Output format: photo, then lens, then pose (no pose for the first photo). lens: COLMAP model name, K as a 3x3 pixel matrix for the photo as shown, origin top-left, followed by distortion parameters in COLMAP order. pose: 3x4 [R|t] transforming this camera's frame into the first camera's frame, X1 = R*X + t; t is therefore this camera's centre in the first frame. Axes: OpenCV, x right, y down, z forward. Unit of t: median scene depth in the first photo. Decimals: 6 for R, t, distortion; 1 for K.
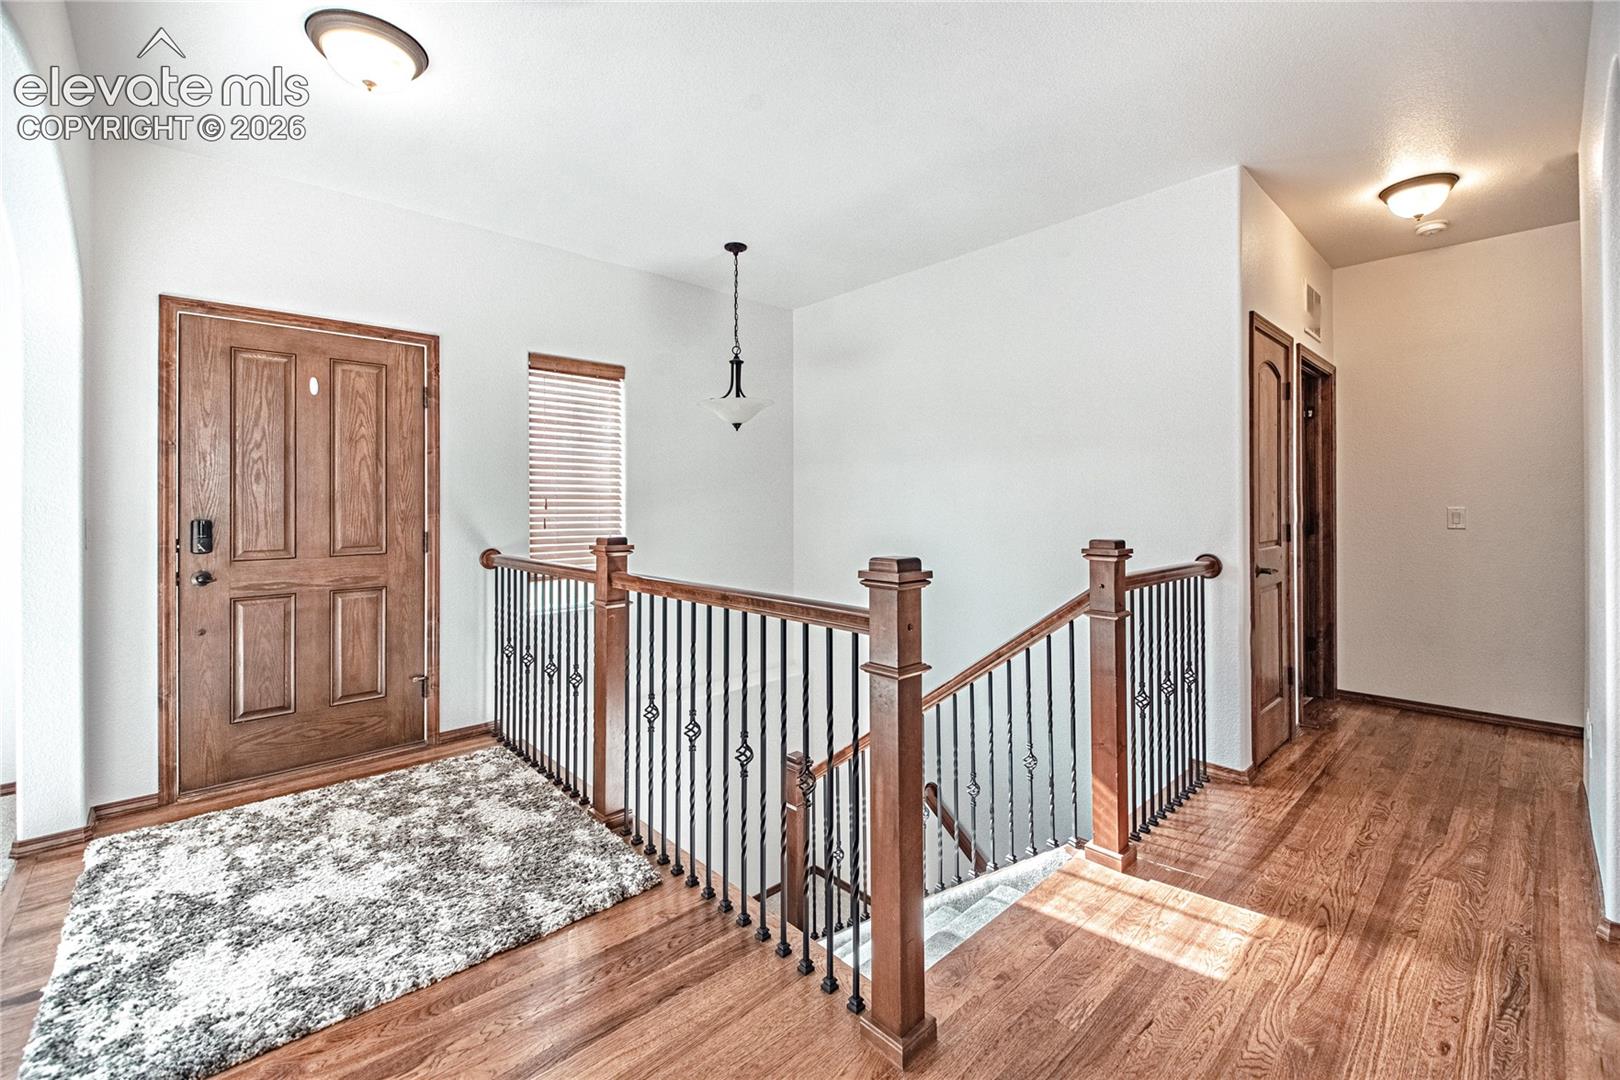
lens RADIAL K [[674.3, 0, 818.3], [0, 674.3, 488.2], [0, 0, 1]] dist [0.014224, -0.007382]
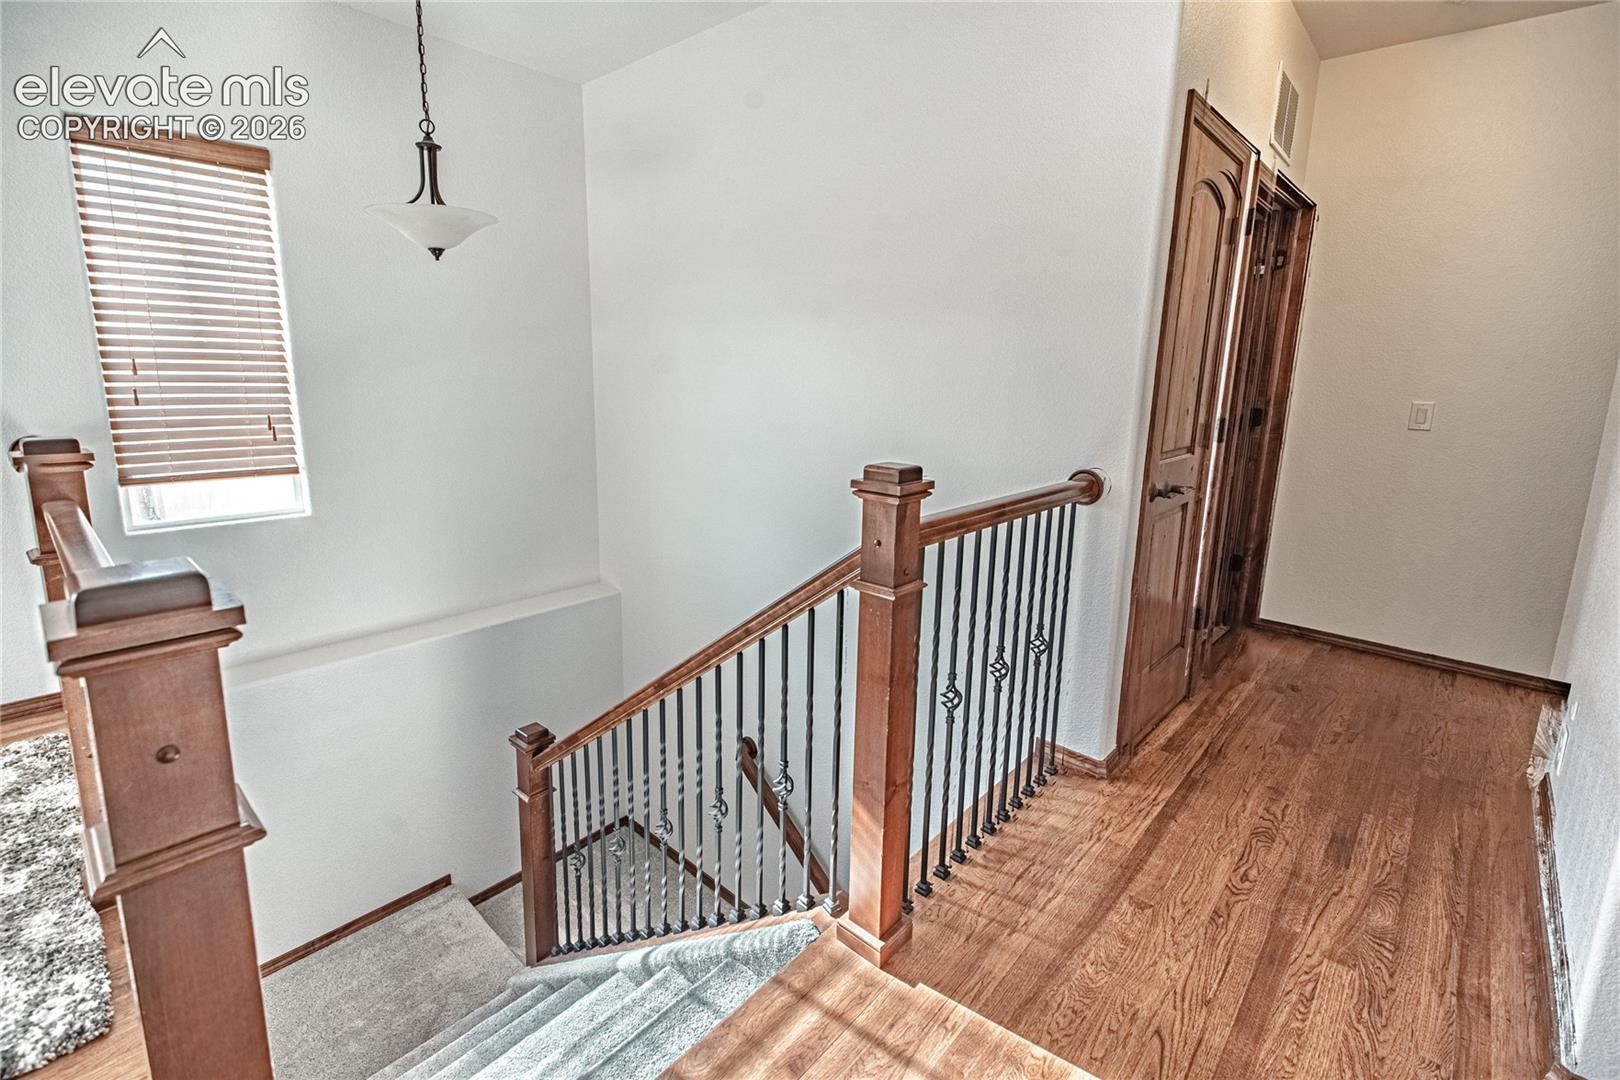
lens RADIAL K [[727.6, 0, 819.3], [0, 727.6, 483.5], [0, 0, 1]] dist [0.022201, -0.005969]
pose [[0.995634, 0.011011, 0.092694, 0.248009], [-0.028133, 0.982241, 0.185503, -0.020192], [-0.089005, -0.187301, 0.978262, 0.309355]]
